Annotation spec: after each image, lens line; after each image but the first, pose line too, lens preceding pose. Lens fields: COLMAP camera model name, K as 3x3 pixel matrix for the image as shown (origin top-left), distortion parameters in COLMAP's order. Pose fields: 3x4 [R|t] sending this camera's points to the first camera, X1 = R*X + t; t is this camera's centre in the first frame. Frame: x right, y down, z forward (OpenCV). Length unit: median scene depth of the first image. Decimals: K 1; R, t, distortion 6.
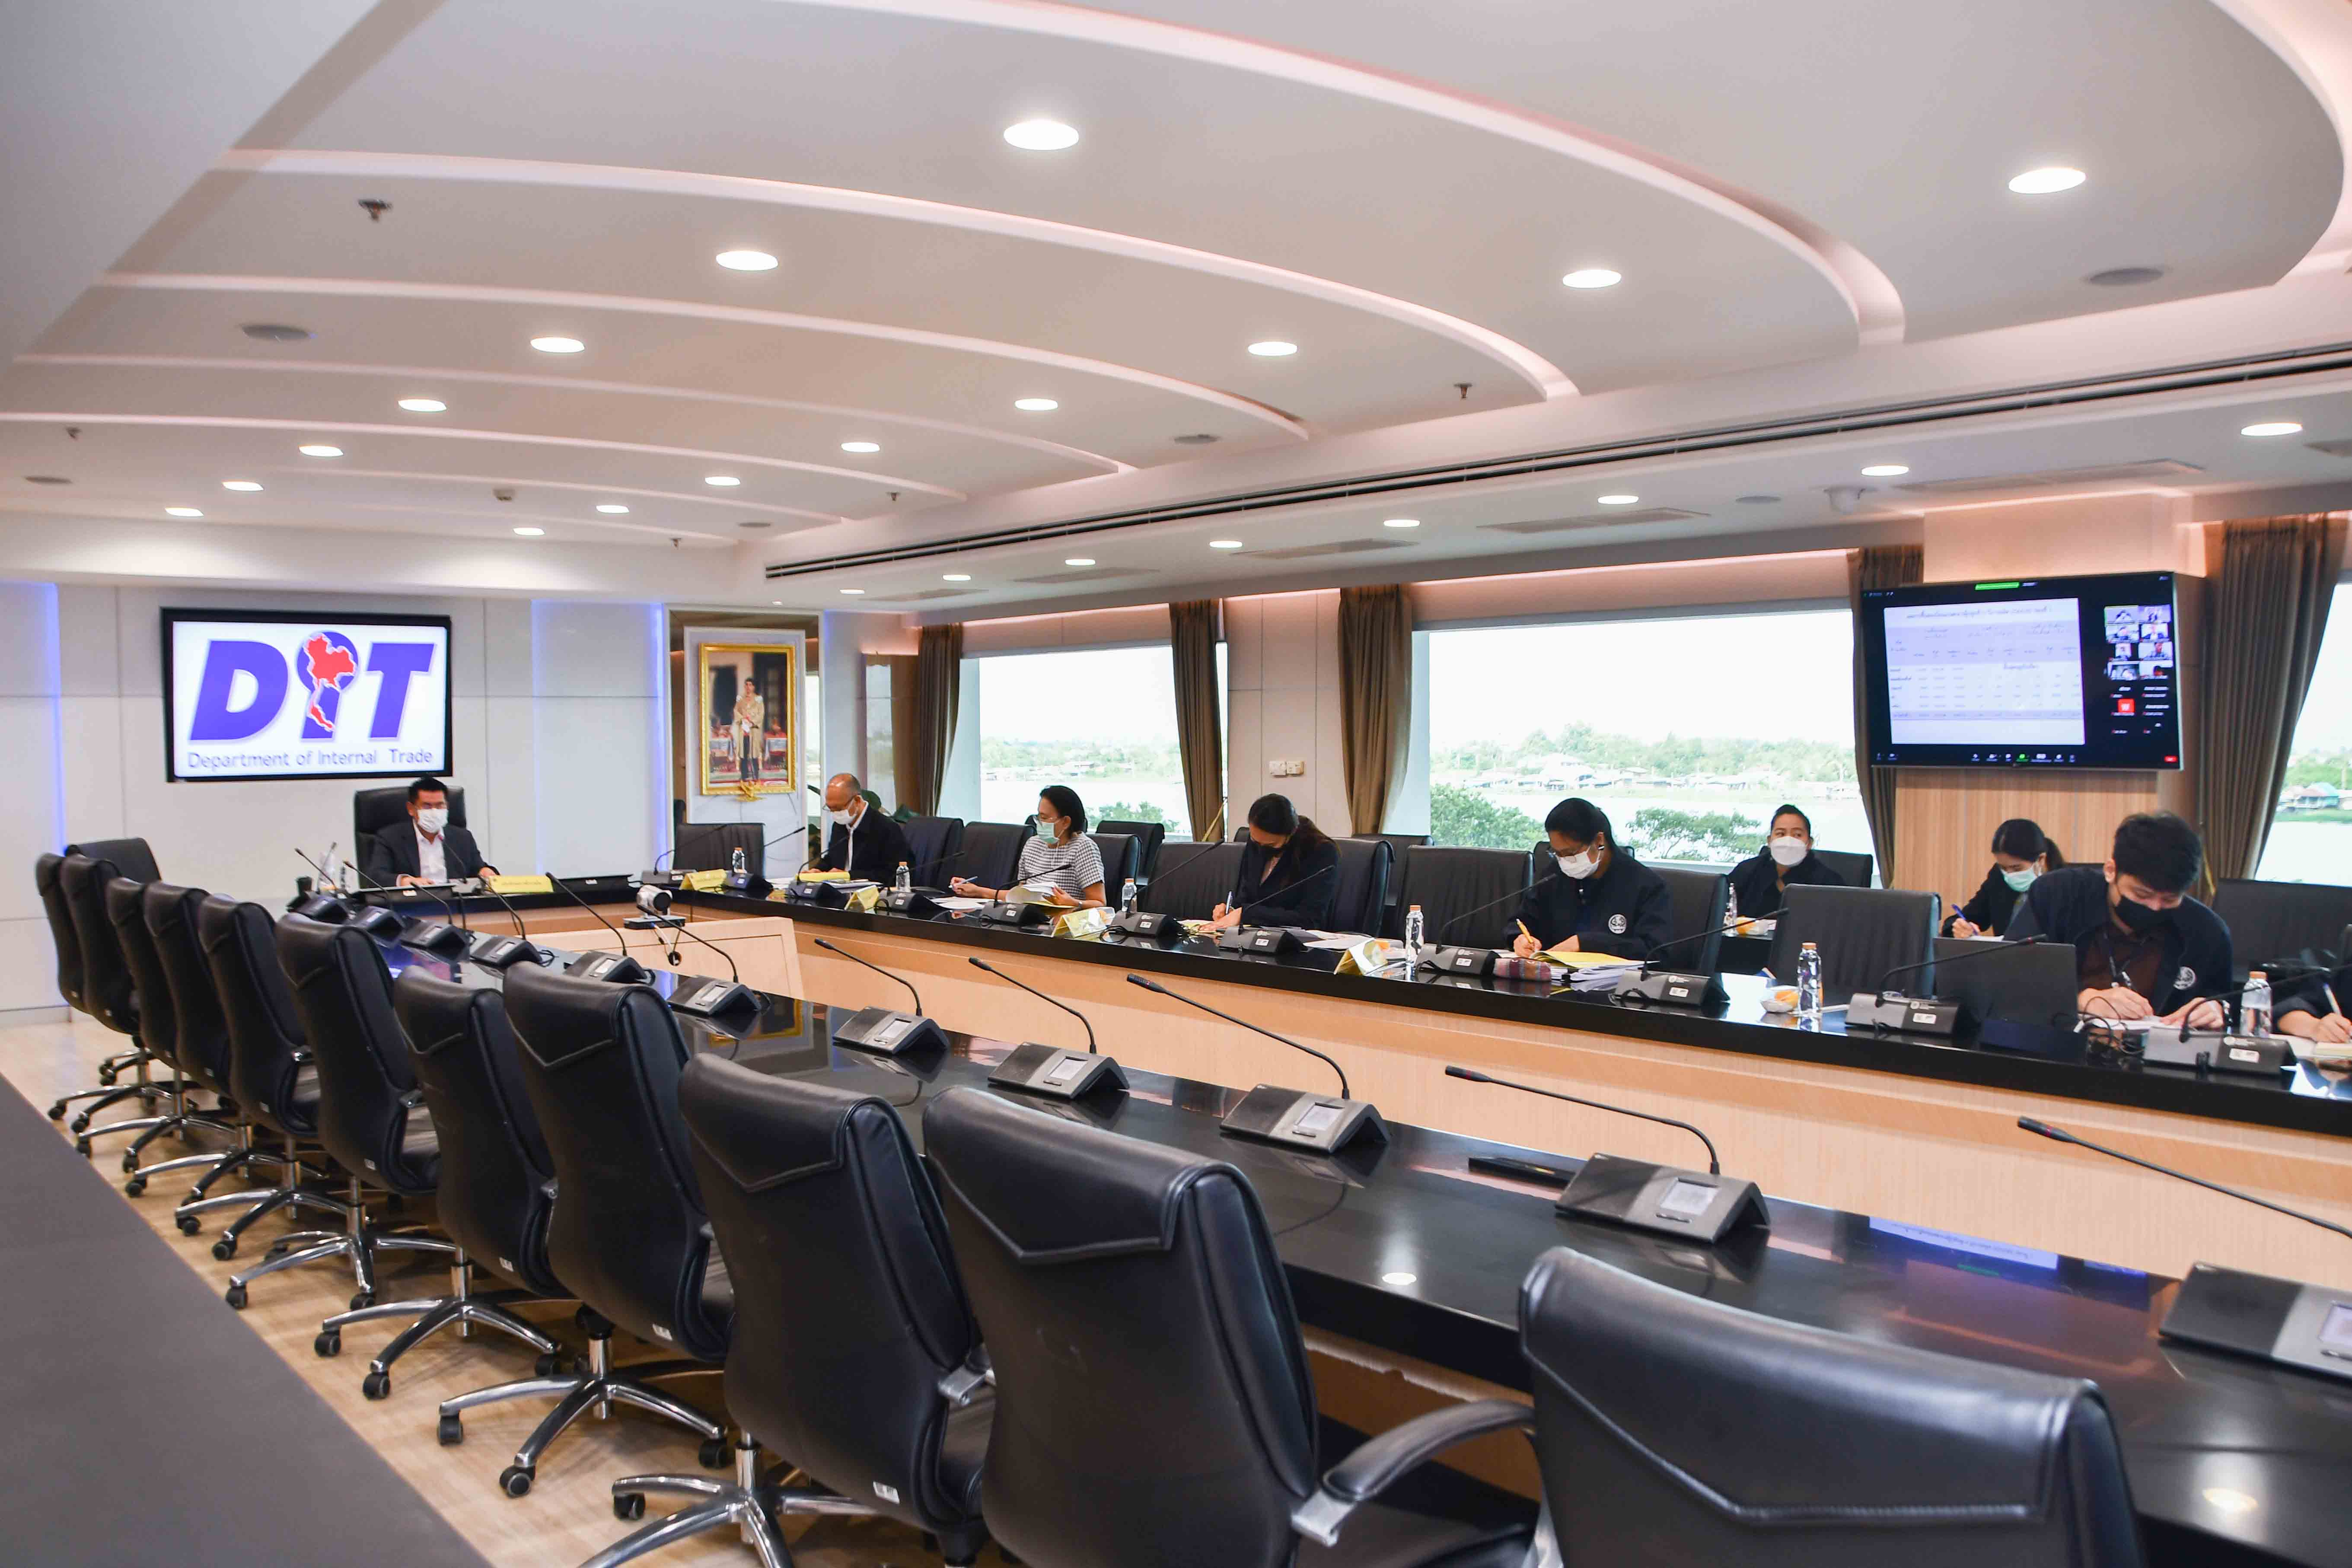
lens RADIAL K [[1775.5, 0, 1172.7], [0, 1775.5, 790.3], [0, 0, 1]] dist [-0.127326, 0.206279]
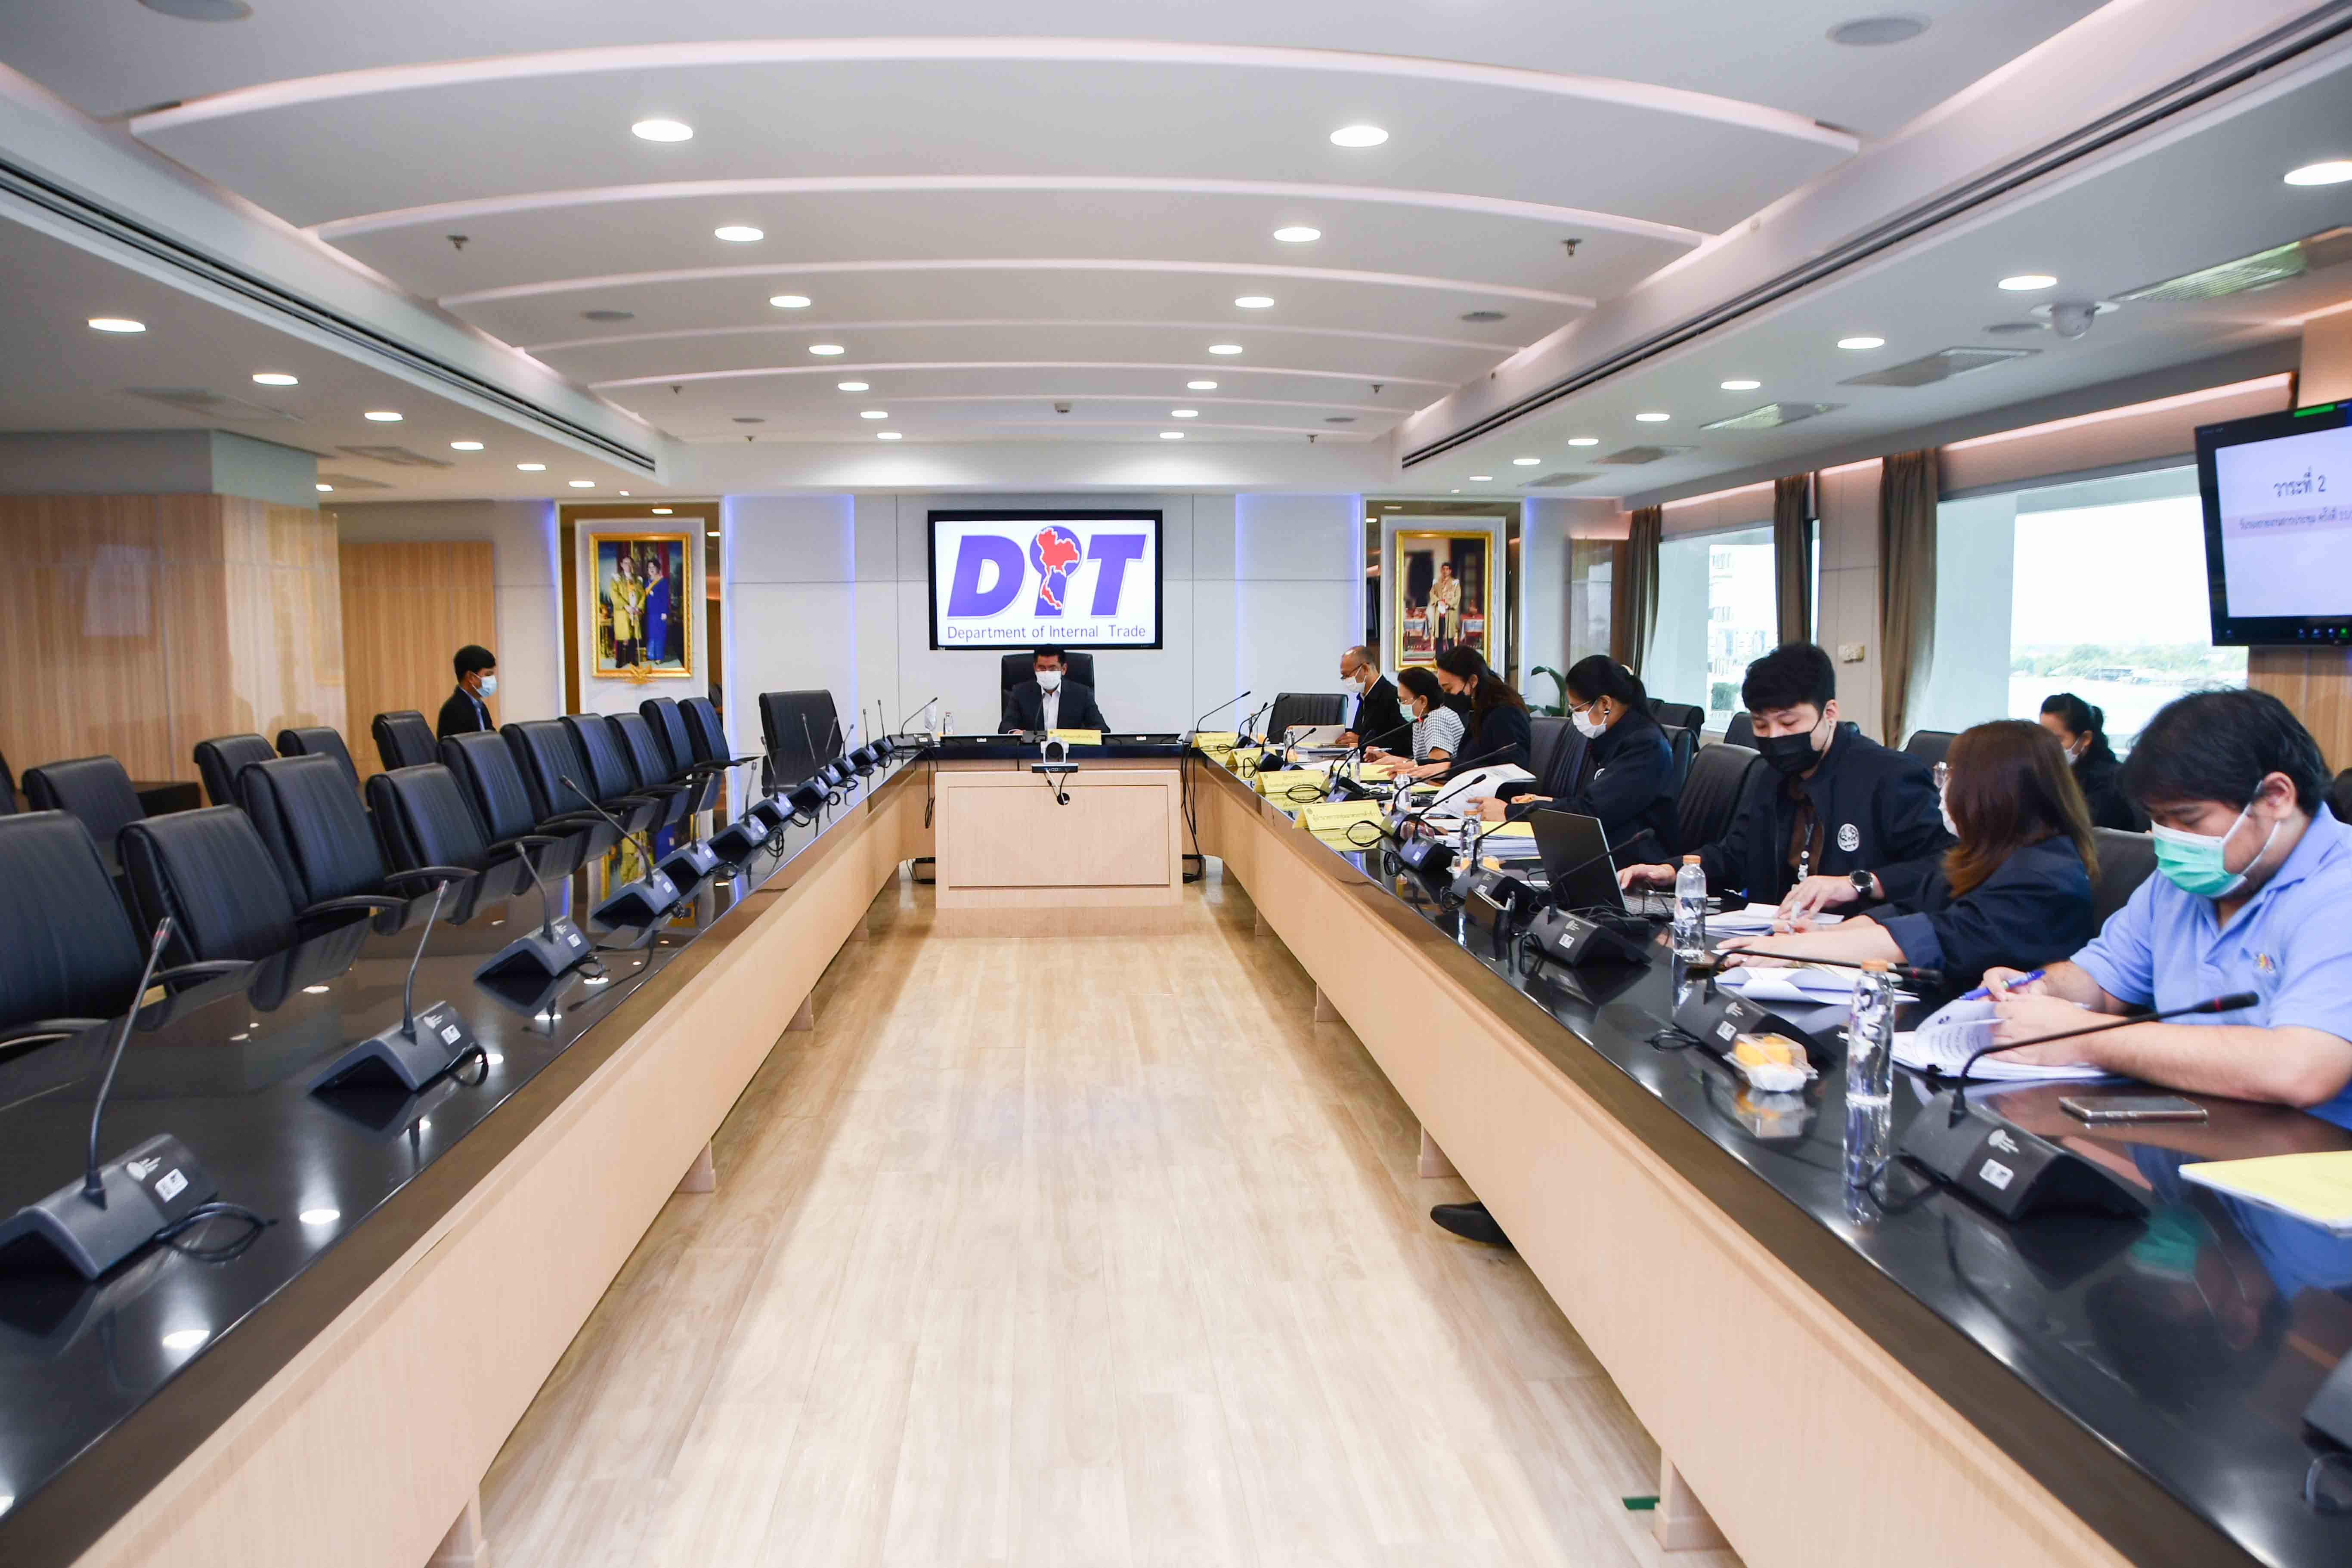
lens RADIAL K [[1775.4, 0, 1172.7], [0, 1775.4, 790.3], [0, 0, 1]] dist [-0.127326, 0.206279]
pose [[0.829777, 0.057510, -0.555124, 0.263237], [-0.023731, 0.997413, 0.067857, 0.005864], [0.557590, -0.043133, 0.828995, 0.023592]]
